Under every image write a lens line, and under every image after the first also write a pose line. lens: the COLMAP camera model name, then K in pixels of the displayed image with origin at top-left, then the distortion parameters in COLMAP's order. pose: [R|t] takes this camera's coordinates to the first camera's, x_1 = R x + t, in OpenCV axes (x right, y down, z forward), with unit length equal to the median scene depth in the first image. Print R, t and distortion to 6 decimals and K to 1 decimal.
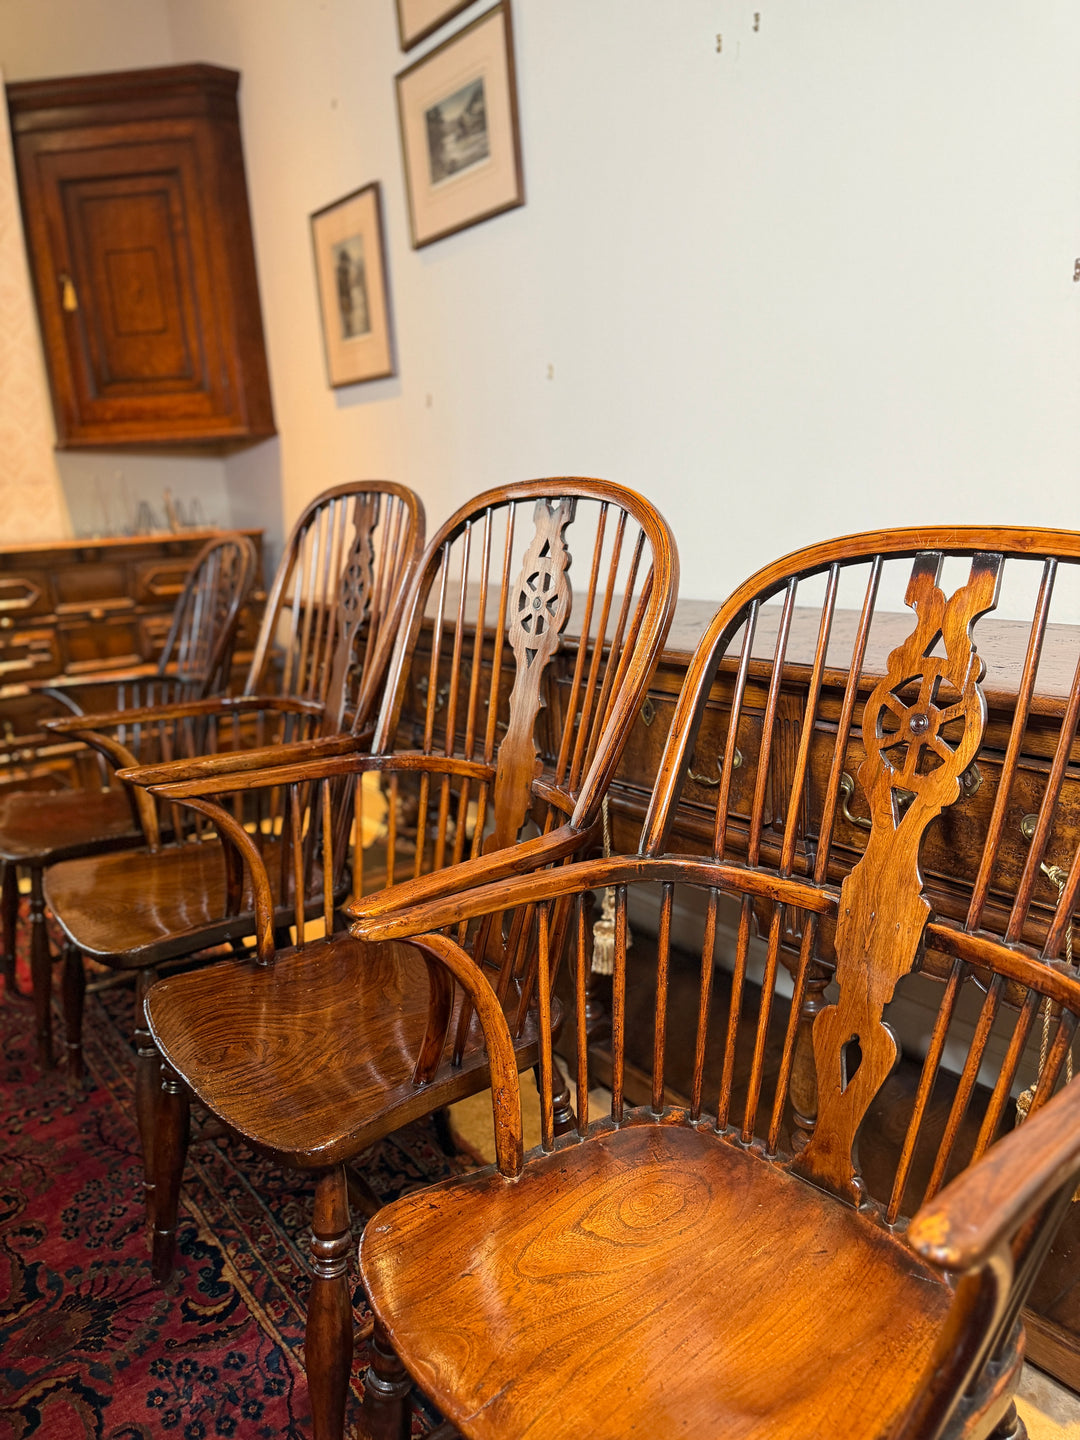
lens RADIAL K [[1015.3, 0, 543.4], [0, 1015.3, 723.2], [0, 0, 1]] dist [-0.001989, -0.009390]
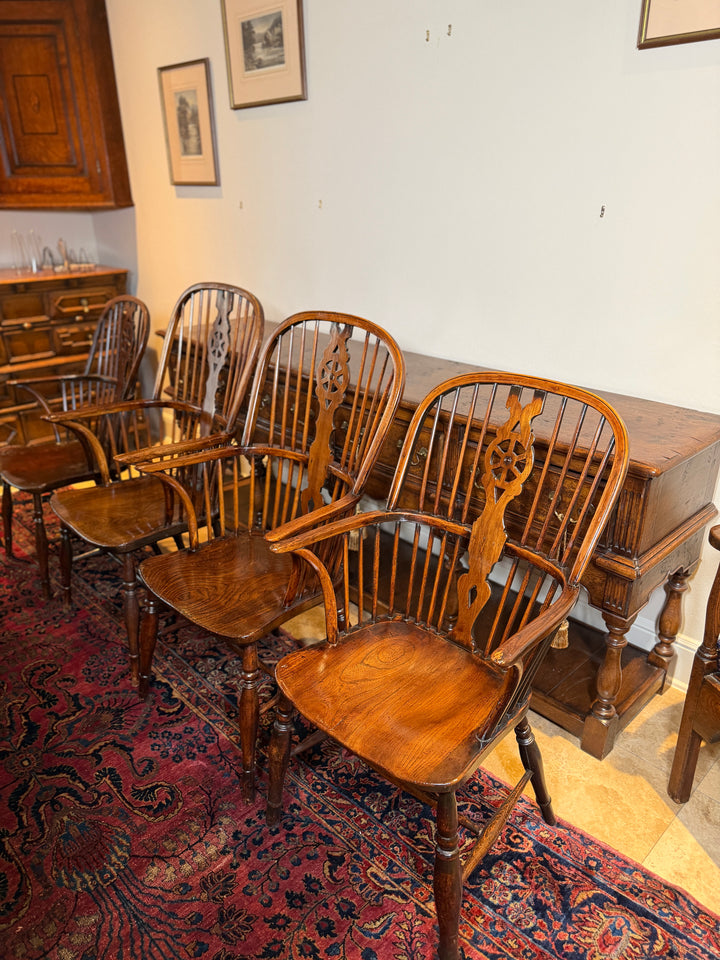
lens RADIAL K [[676.6, 0, 357.9], [0, 676.6, 480.5], [0, 0, 1]] dist [-0.000623, -0.005364]
pose [[0.992551, -0.000418, 0.121831, -0.122416], [-0.021285, 0.984020, 0.176780, -0.160990], [-0.119958, -0.178056, 0.976681, -0.365870]]
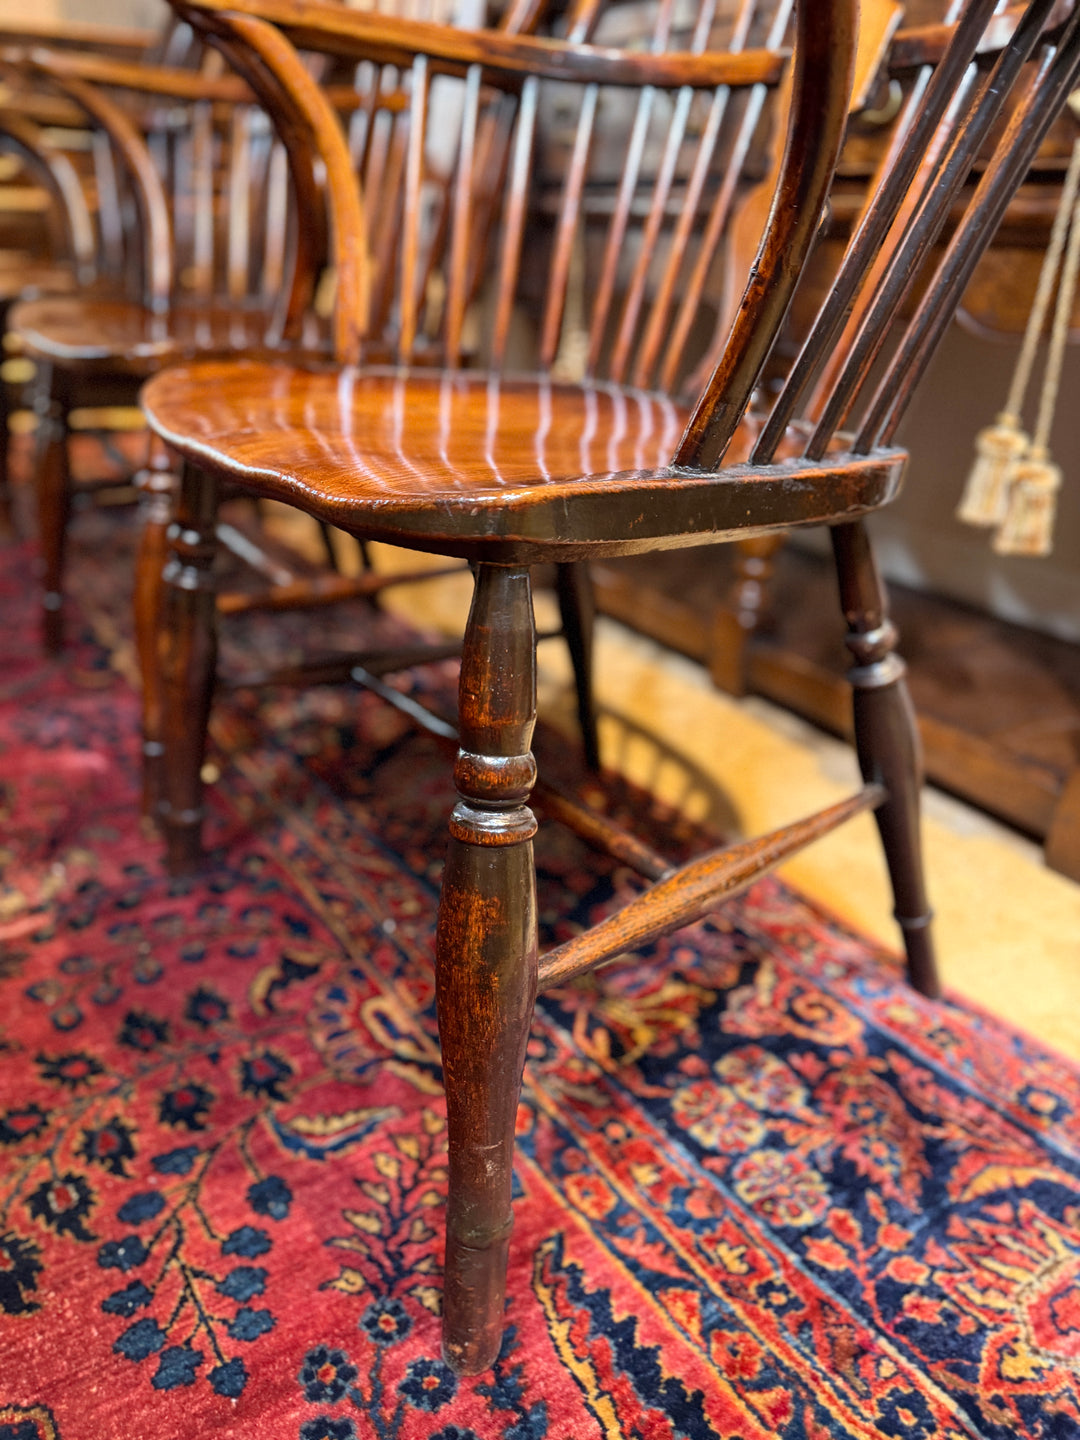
lens RADIAL K [[1027.7, 0, 538.4], [0, 1027.7, 721.7], [0, 0, 1]] dist [-0.005550, -0.007525]
pose [[0.992247, 0.117314, -0.041016, 0.142324], [-0.105157, 0.968436, 0.225993, 0.381523], [0.066233, -0.219928, 0.973265, 0.081341]]
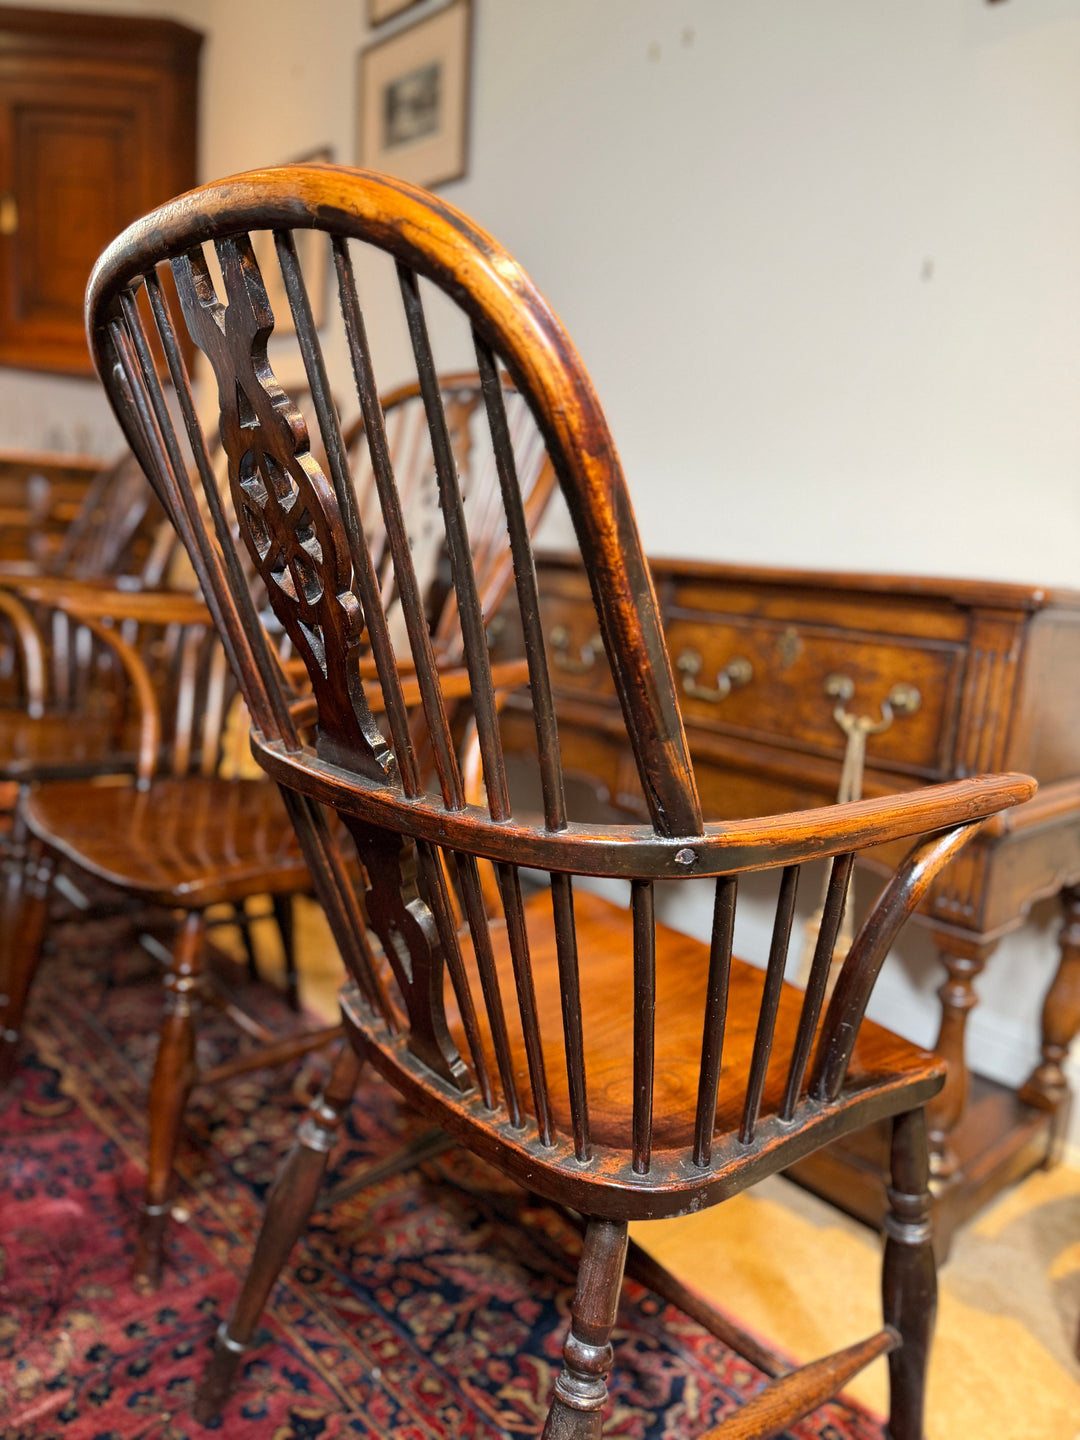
lens RADIAL K [[1027.6, 0, 540.3], [0, 1027.6, 722.7], [0, 0, 1]] dist [-0.017335, 0.001668]
pose [[0.987846, 0.113074, 0.106656, 0.014393], [-0.107552, 0.992610, -0.056191, 0.203820], [-0.112222, 0.044037, 0.992707, -0.120910]]
